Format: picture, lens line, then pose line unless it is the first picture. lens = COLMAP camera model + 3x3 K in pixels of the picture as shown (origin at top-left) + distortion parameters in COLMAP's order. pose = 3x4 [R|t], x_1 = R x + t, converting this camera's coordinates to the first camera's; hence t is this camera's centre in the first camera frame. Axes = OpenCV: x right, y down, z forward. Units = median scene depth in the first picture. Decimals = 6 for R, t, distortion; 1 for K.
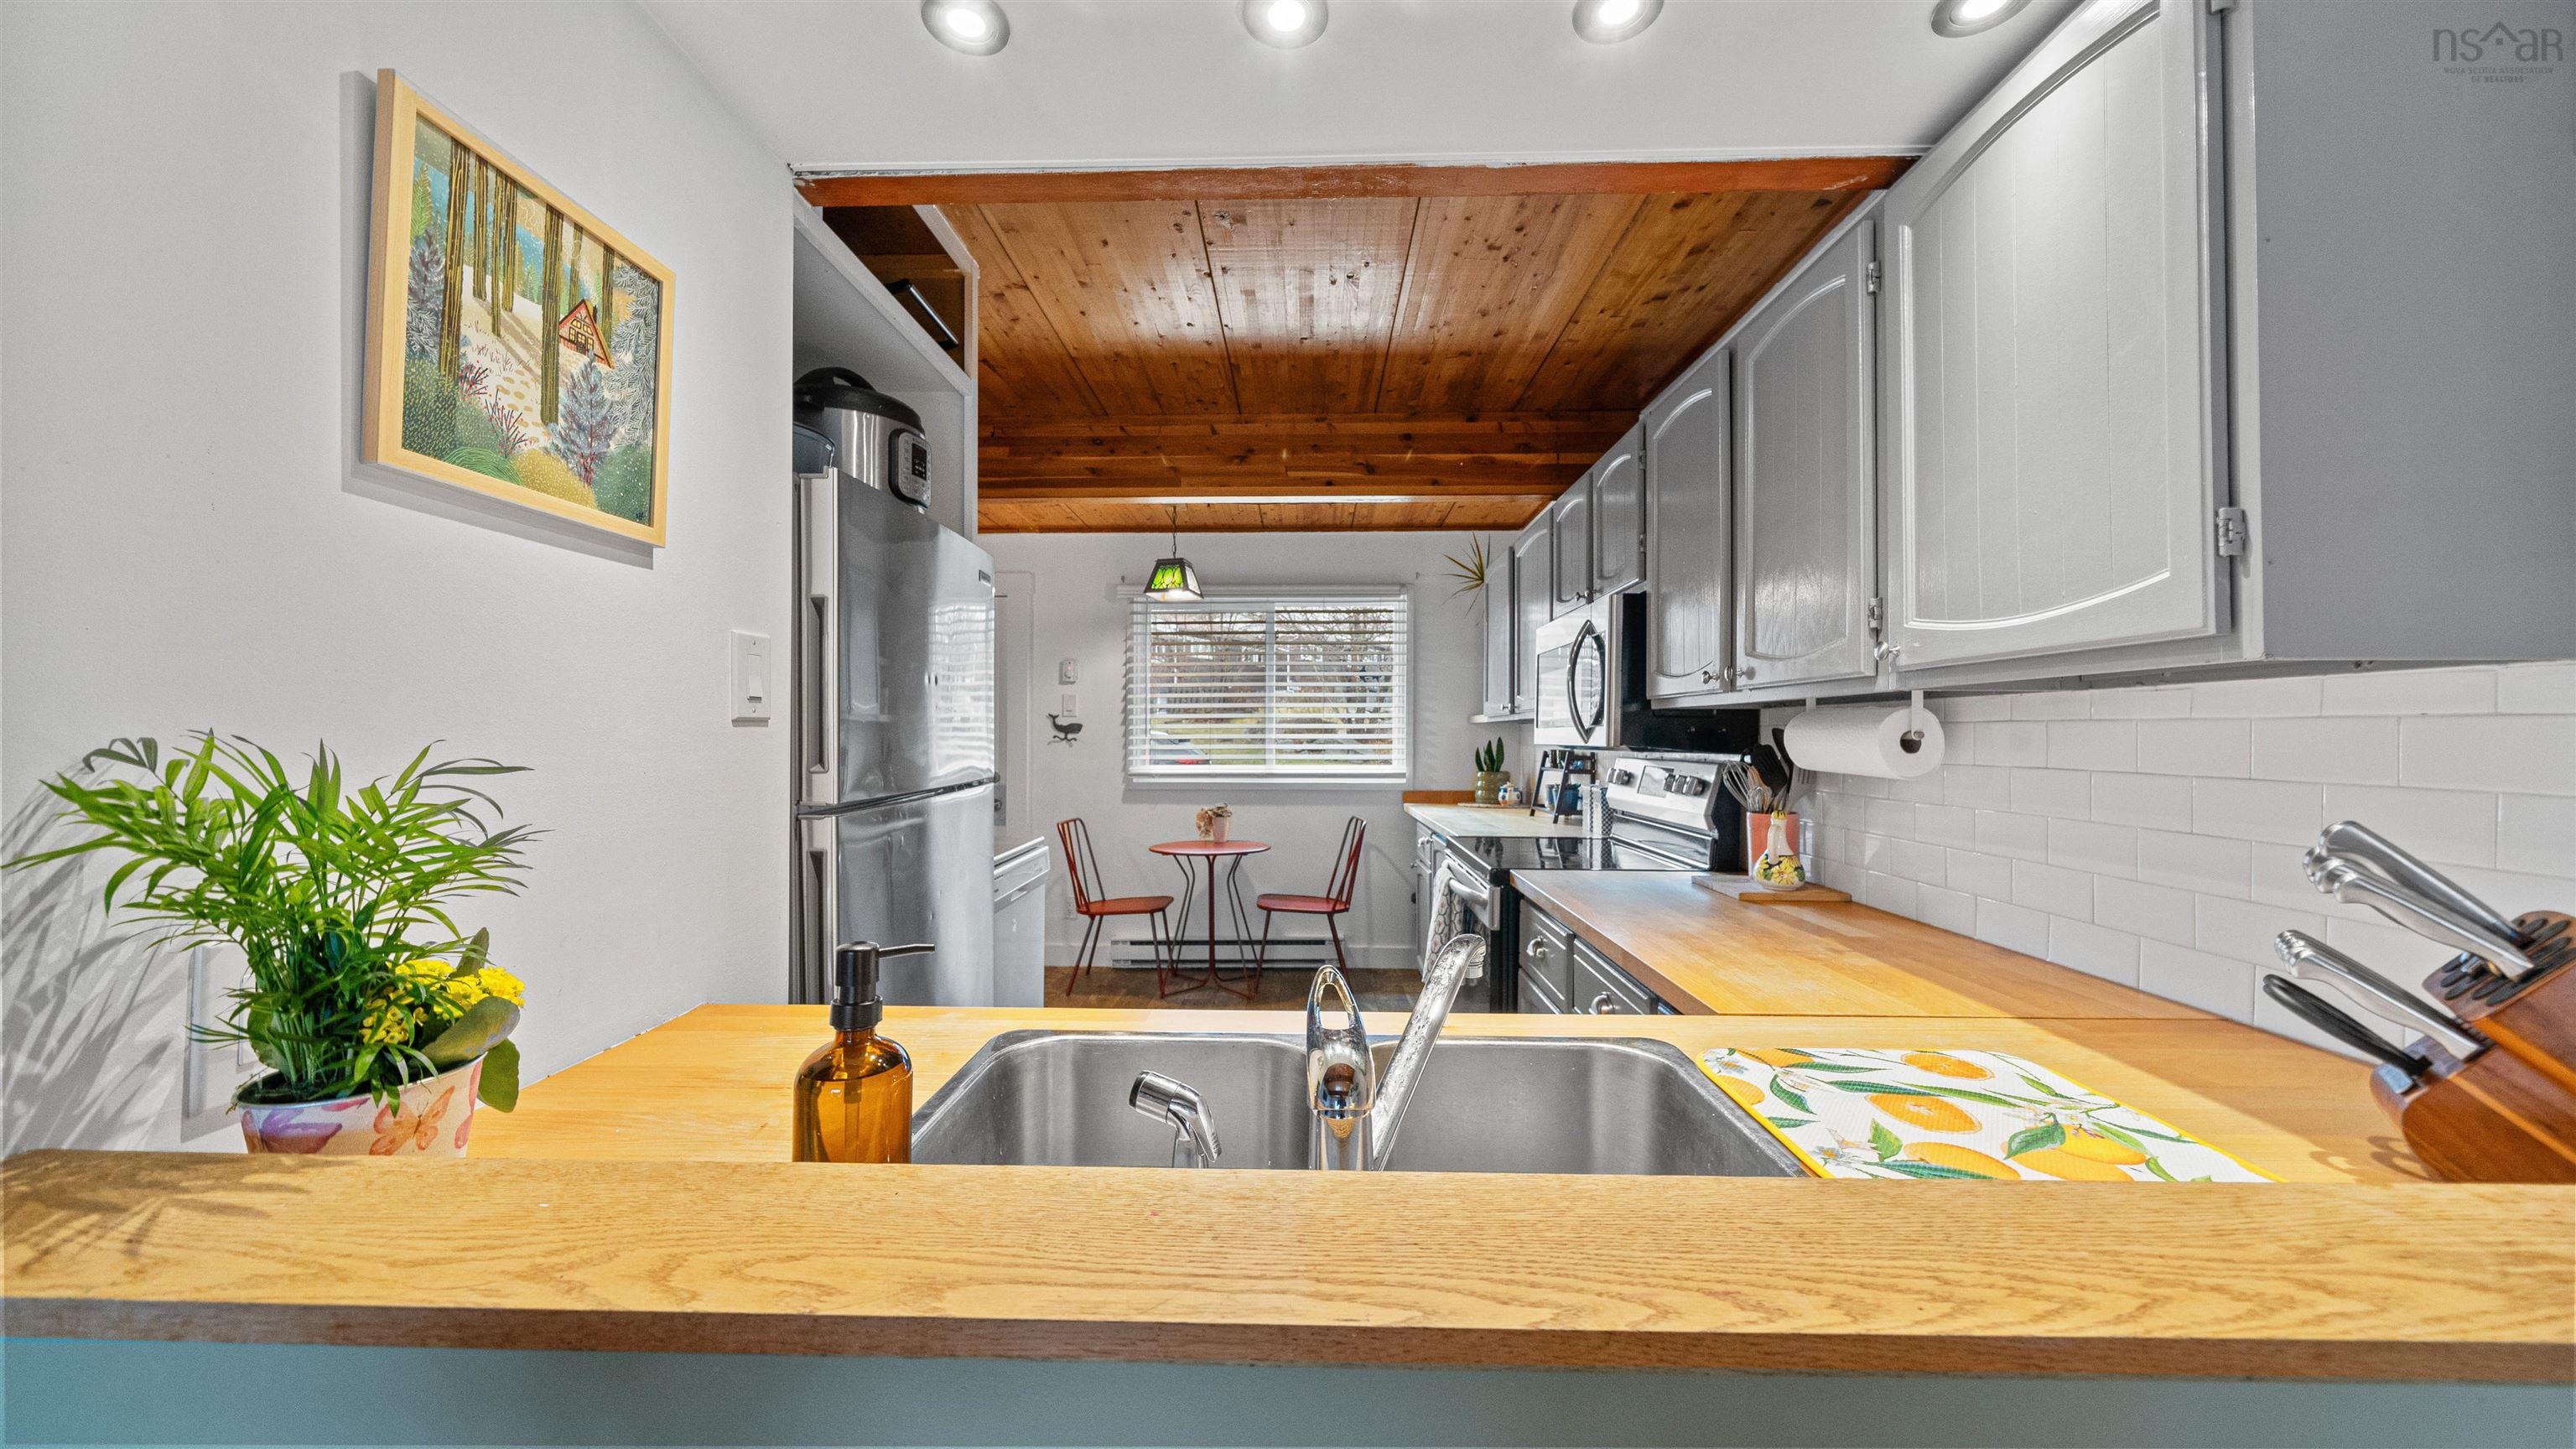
lens RADIAL K [[900.4, 0, 1289.8], [0, 900.4, 700.0], [0, 0, 1]] dist [-0.005279, -0.000029]
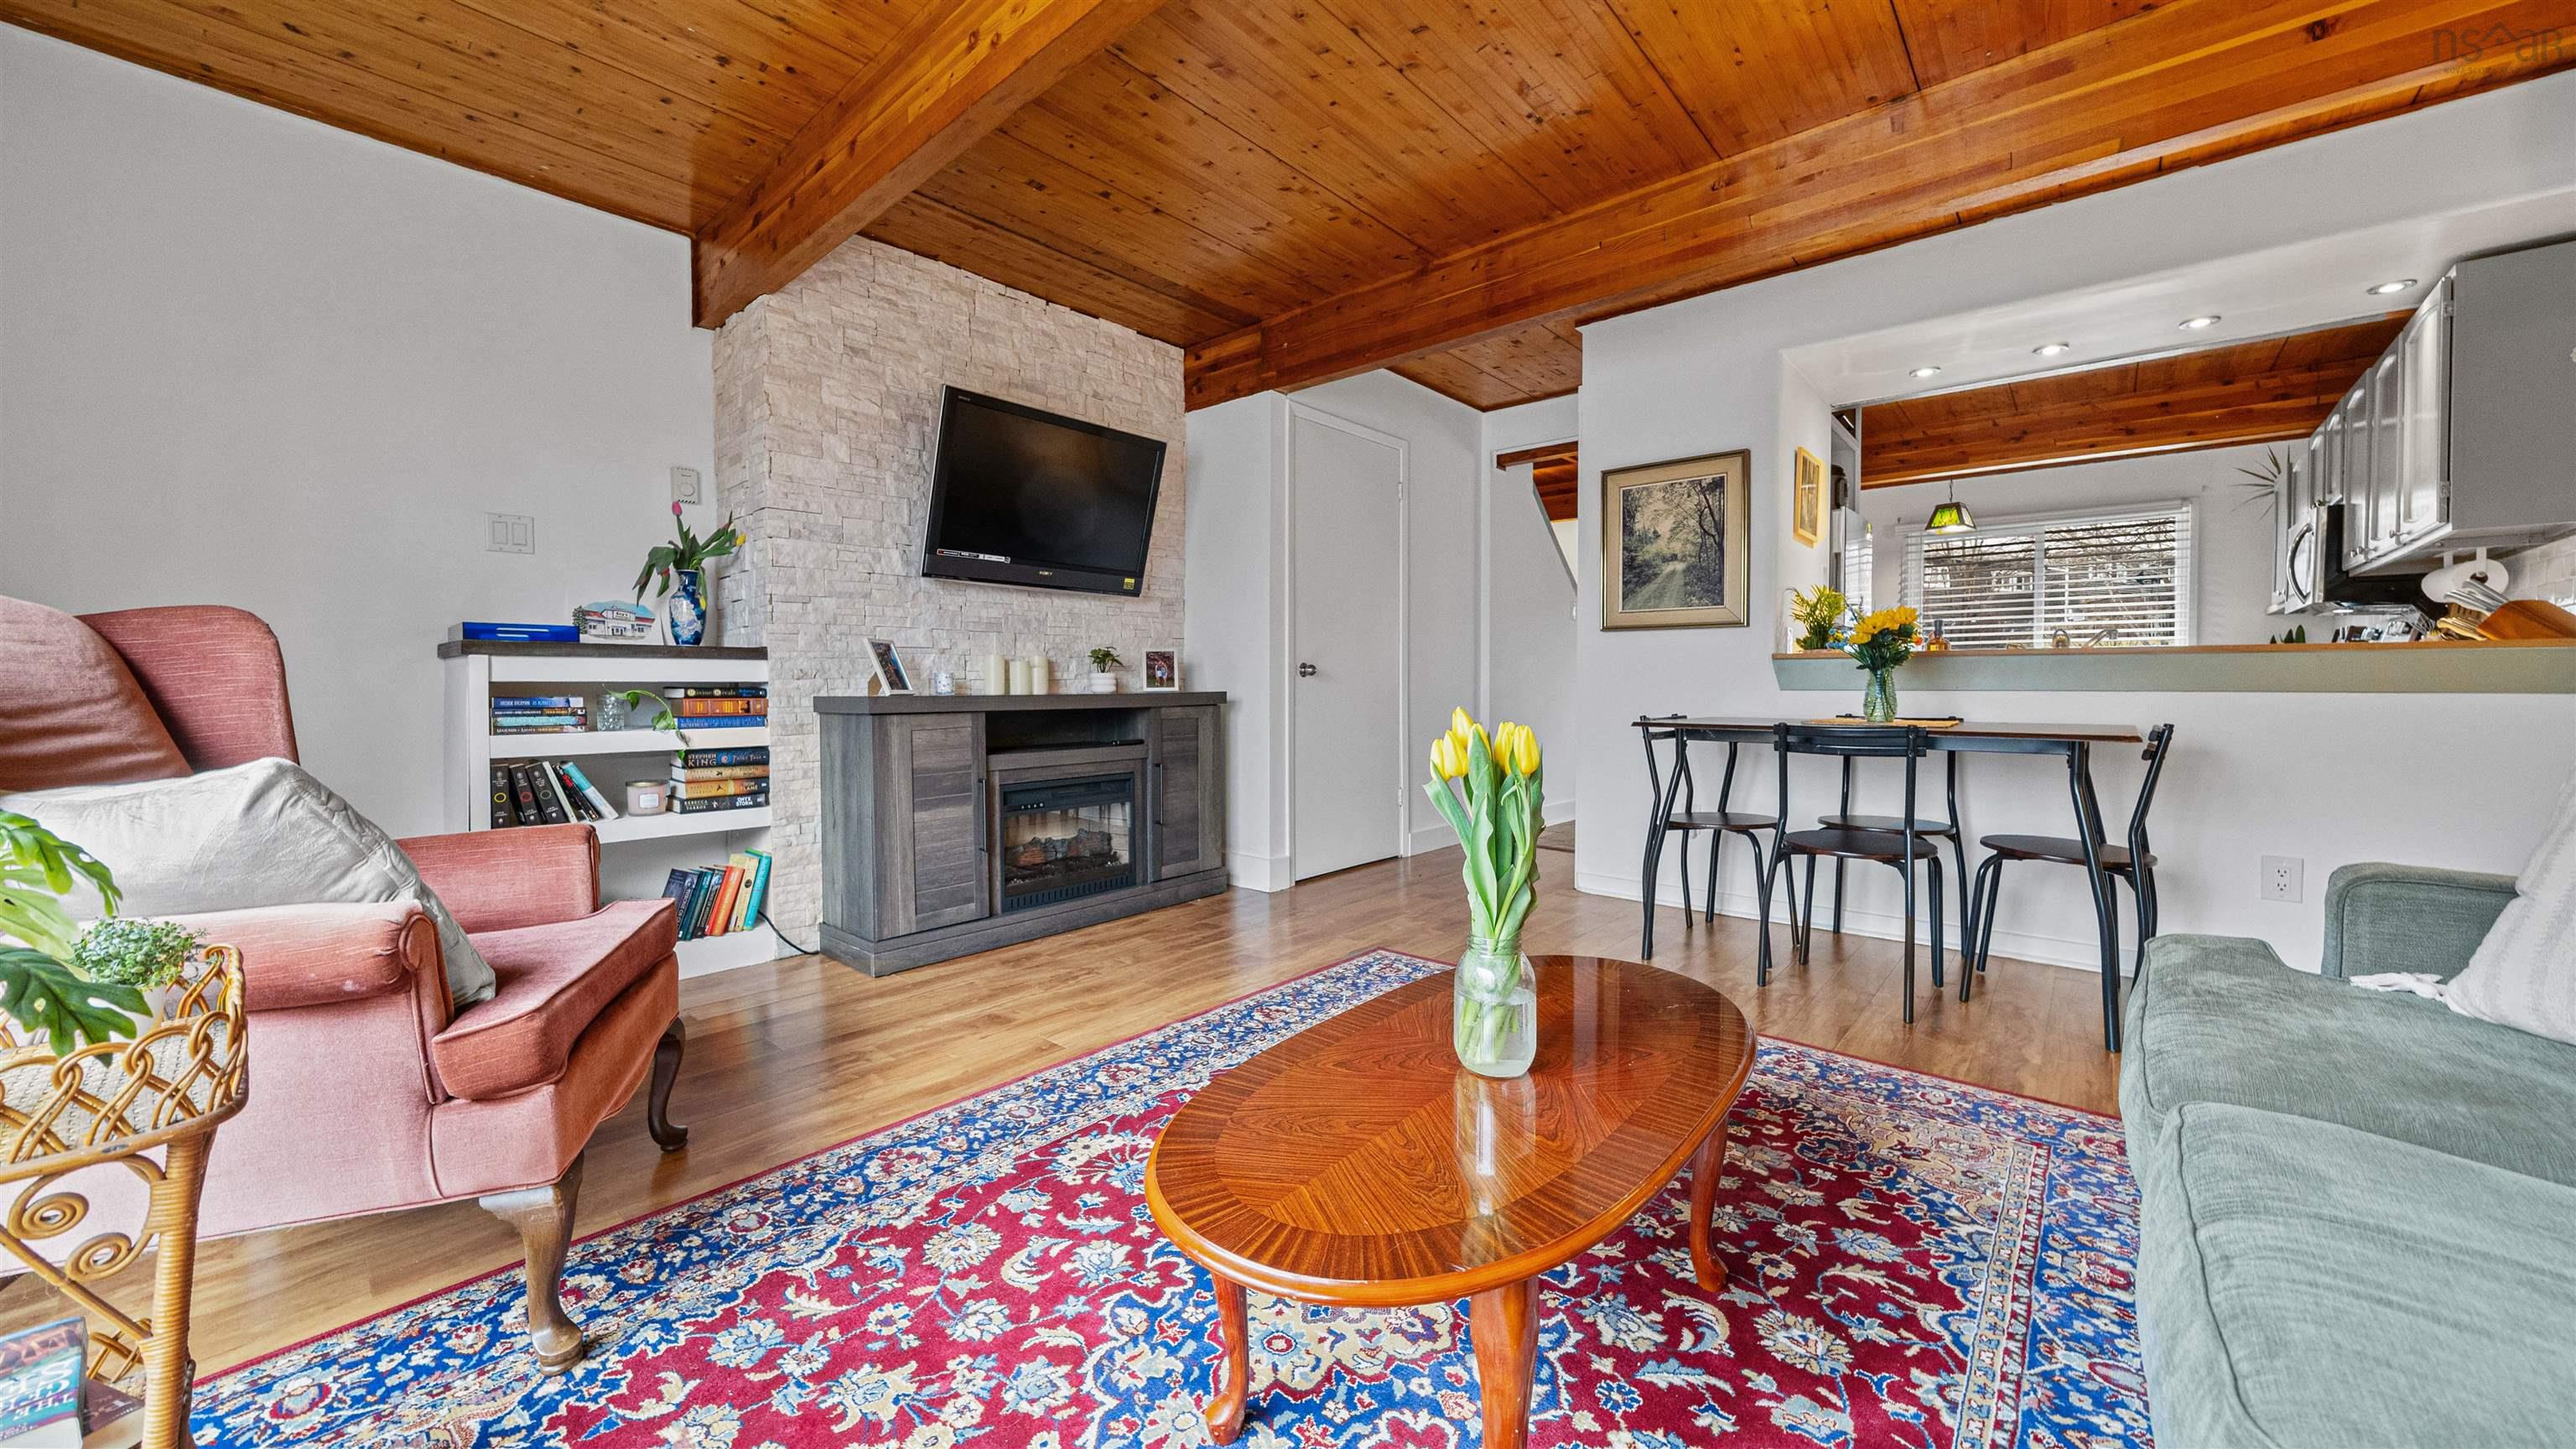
lens RADIAL K [[900.4, 0, 1279.6], [0, 900.4, 704.1], [0, 0, 1]] dist [-0.005279, -0.000029]
pose [[0.750873, 0.017863, -0.660205, 0.015095], [0.024650, 0.998180, 0.055043, 0.053317], [0.659987, -0.057605, 0.749066, -0.762538]]
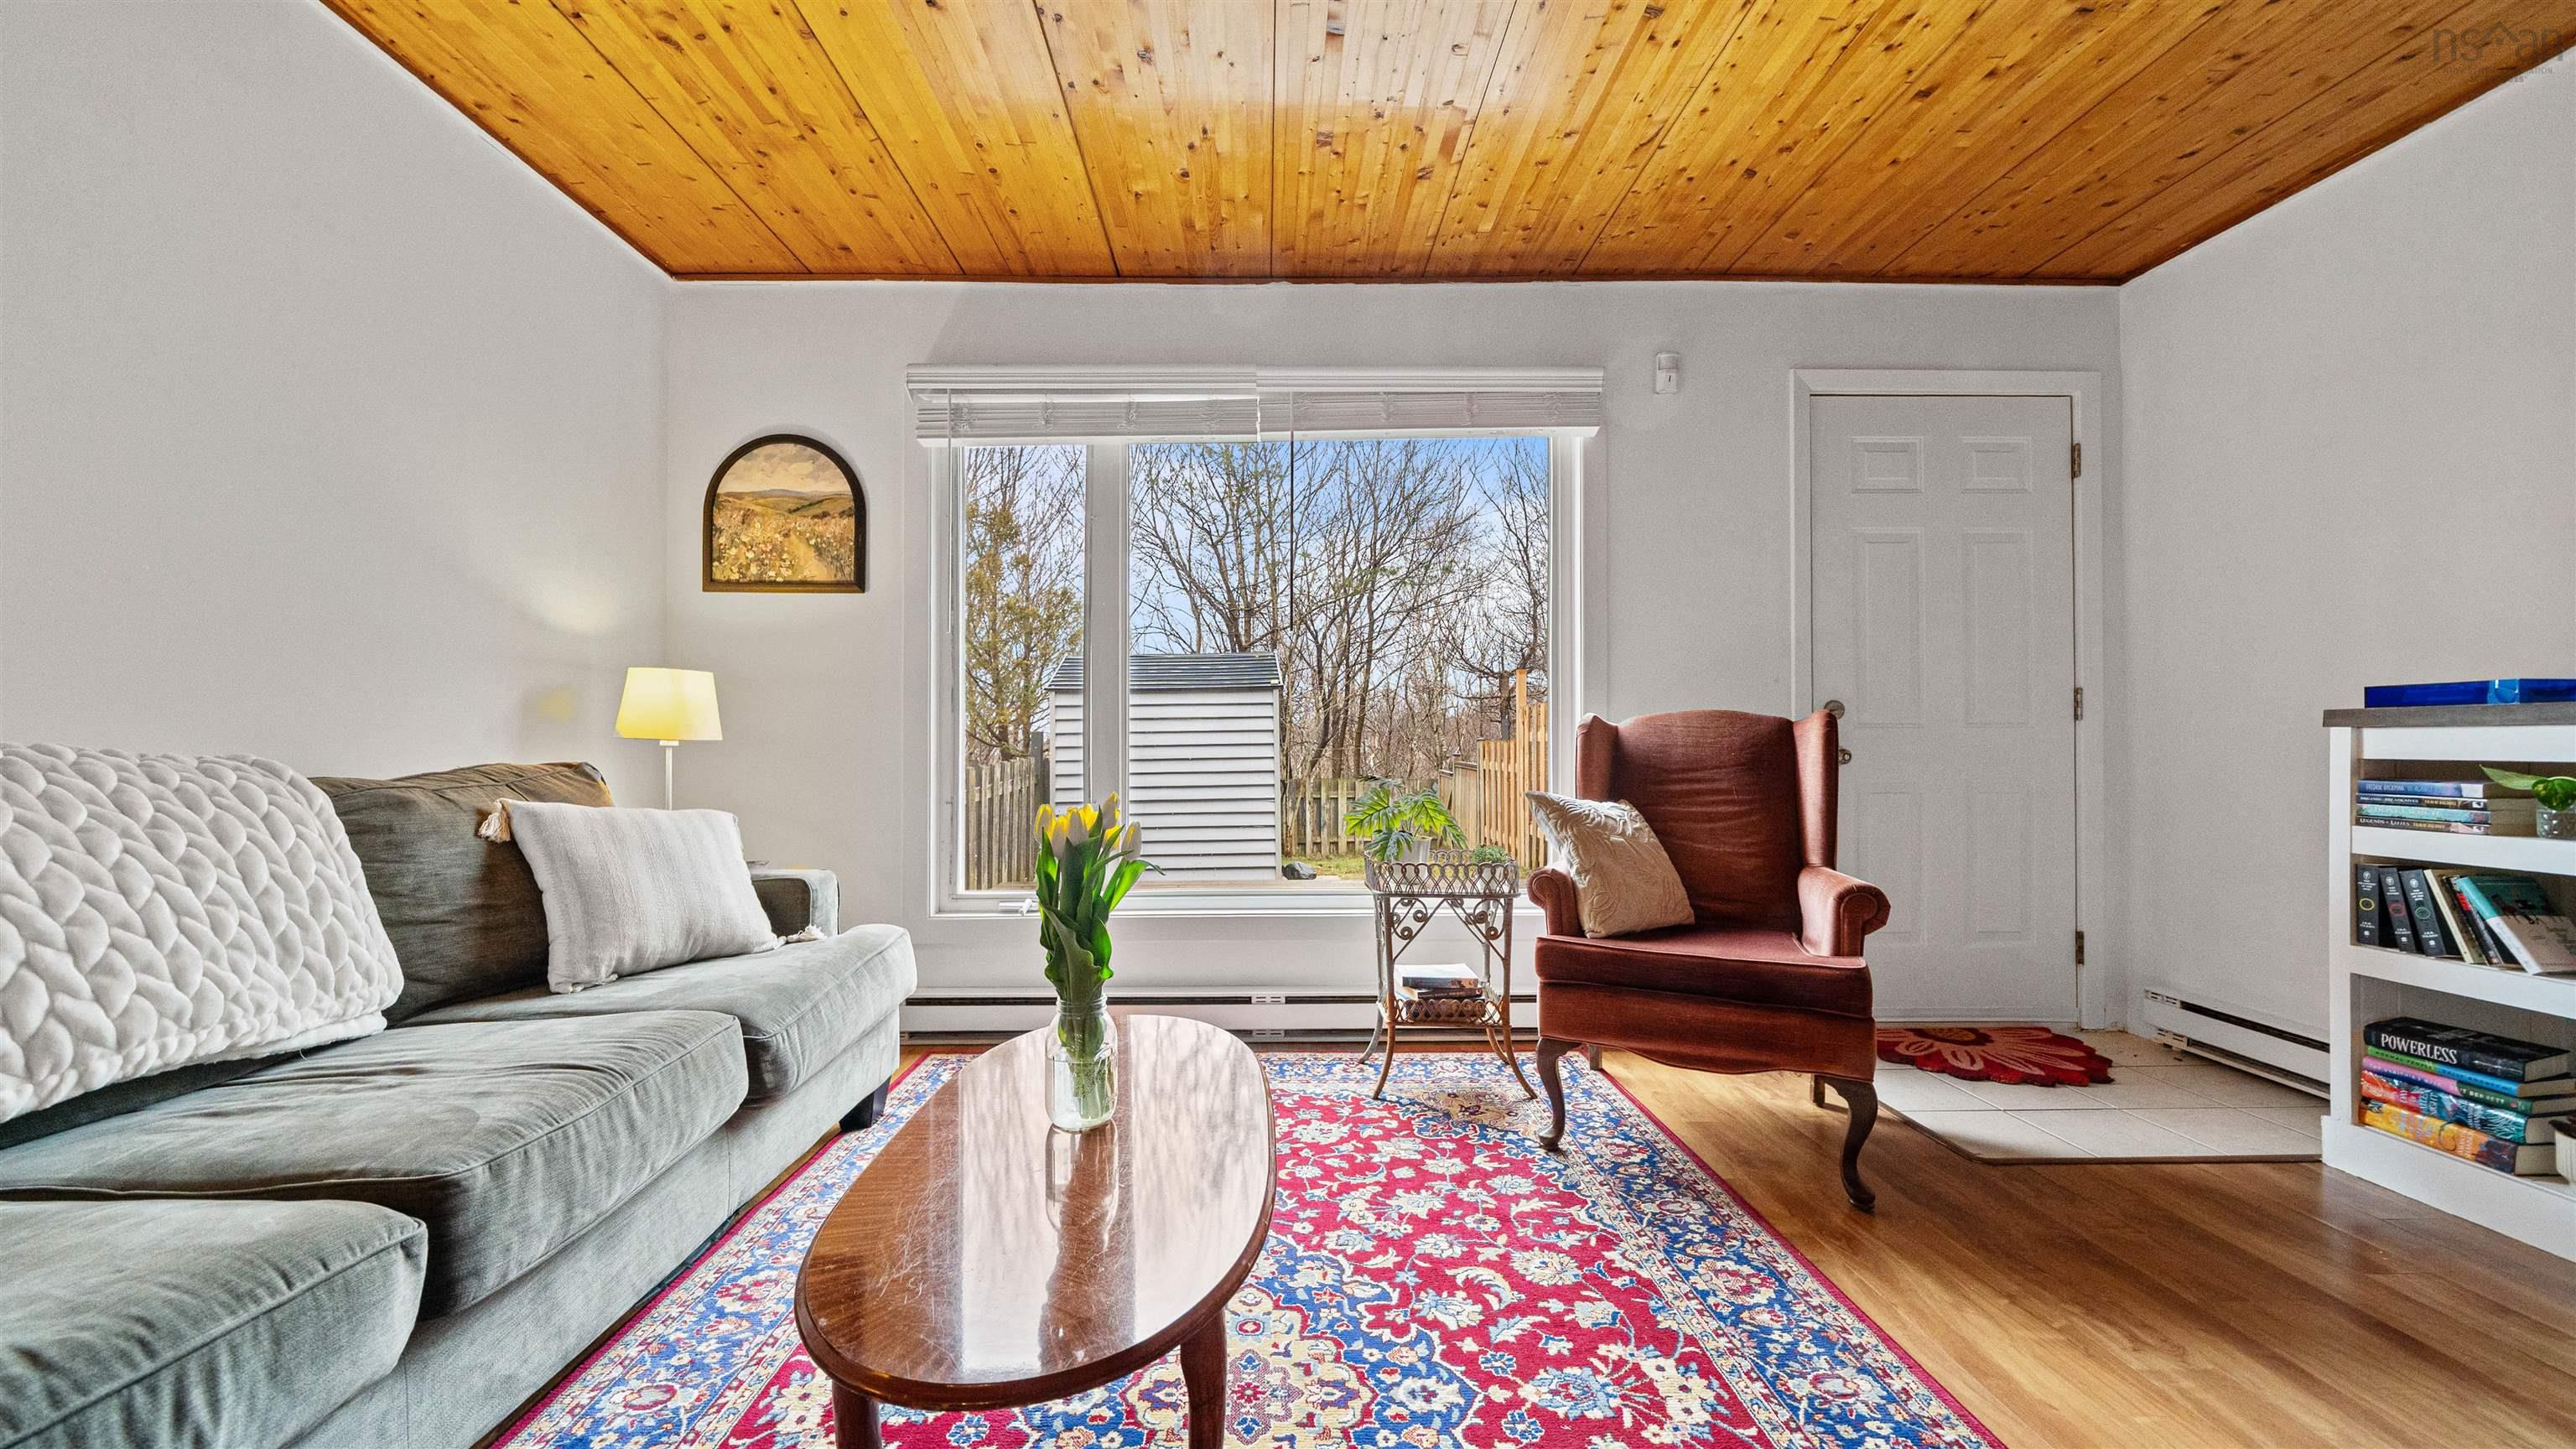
lens RADIAL K [[900.4, 0, 1282.5], [0, 900.4, 740.6], [0, 0, 1]] dist [-0.005279, -0.000029]
pose [[-0.999285, 0.001163, -0.037799, -0.157964], [0.002719, 0.999149, -0.041147, 0.065205], [0.037718, -0.041221, -0.998438, -0.248812]]
